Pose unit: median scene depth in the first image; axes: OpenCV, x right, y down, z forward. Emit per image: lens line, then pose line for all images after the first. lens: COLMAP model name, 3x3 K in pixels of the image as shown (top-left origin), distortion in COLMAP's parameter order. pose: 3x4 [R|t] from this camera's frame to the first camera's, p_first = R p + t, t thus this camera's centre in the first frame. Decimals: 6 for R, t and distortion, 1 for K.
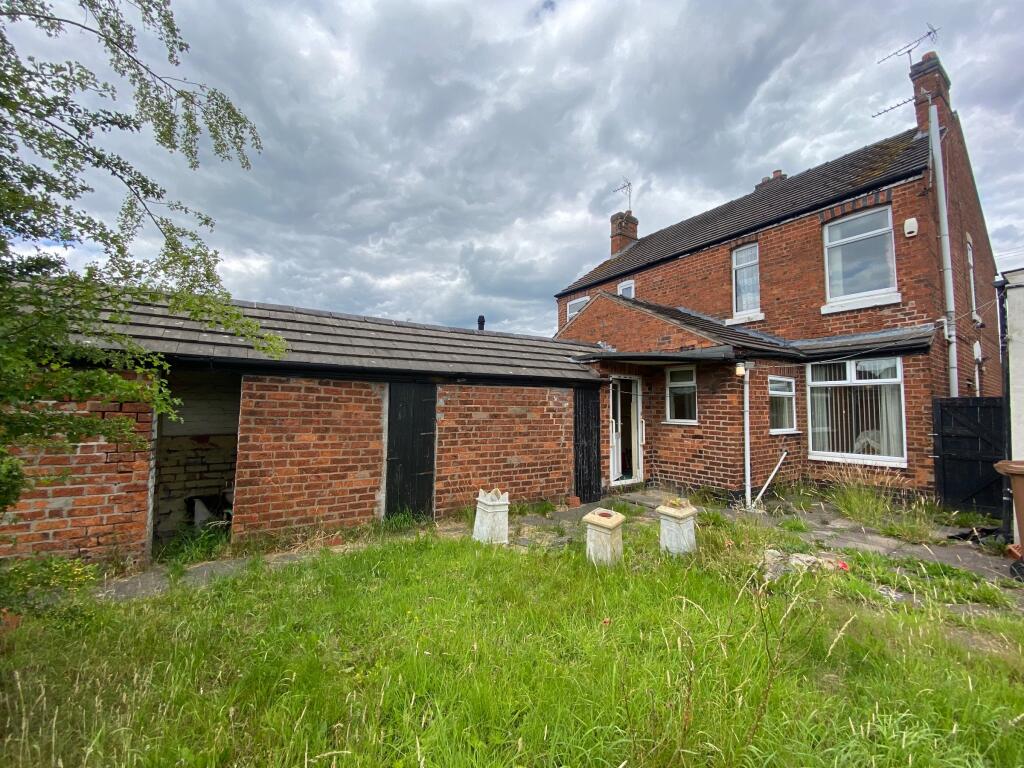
lens RADIAL K [[431.2, 0, 512.0], [0, 431.2, 384.0], [0, 0, 1]] dist [0.060561, -0.038686]
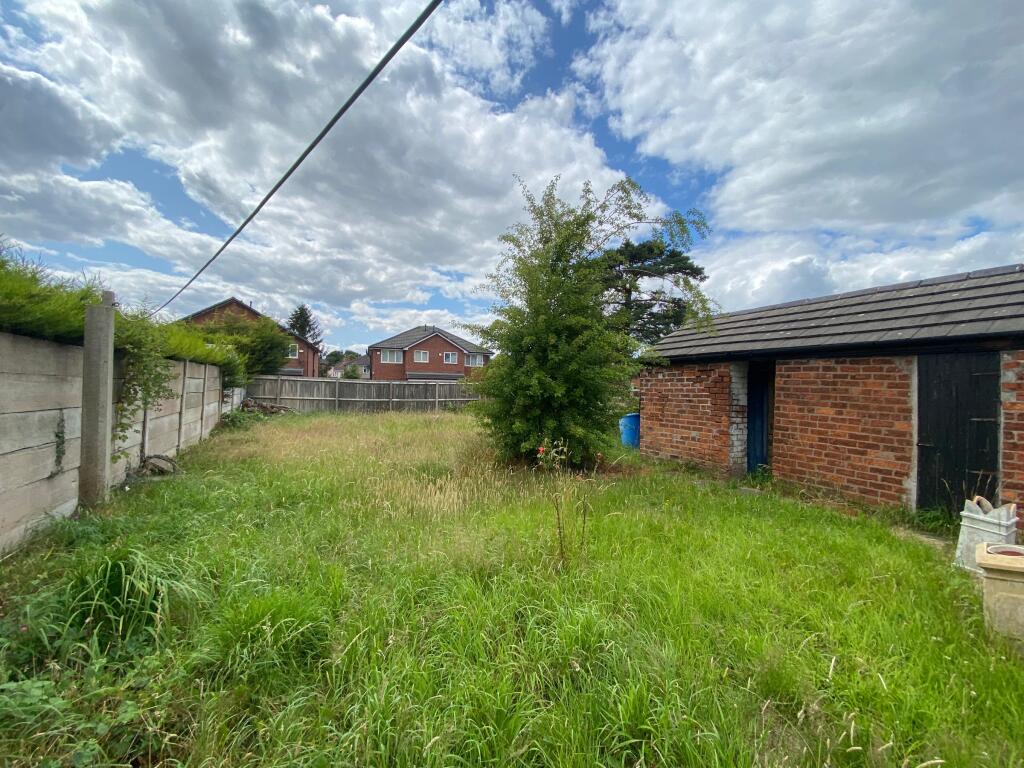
lens RADIAL K [[431.2, 0, 512.0], [0, 431.2, 384.0], [0, 0, 1]] dist [0.060561, -0.038686]
pose [[-0.139830, -0.018954, -0.989994, 0.745228], [0.035402, 0.999082, -0.024128, 0.049653], [0.989543, -0.038421, -0.139030, 0.348953]]
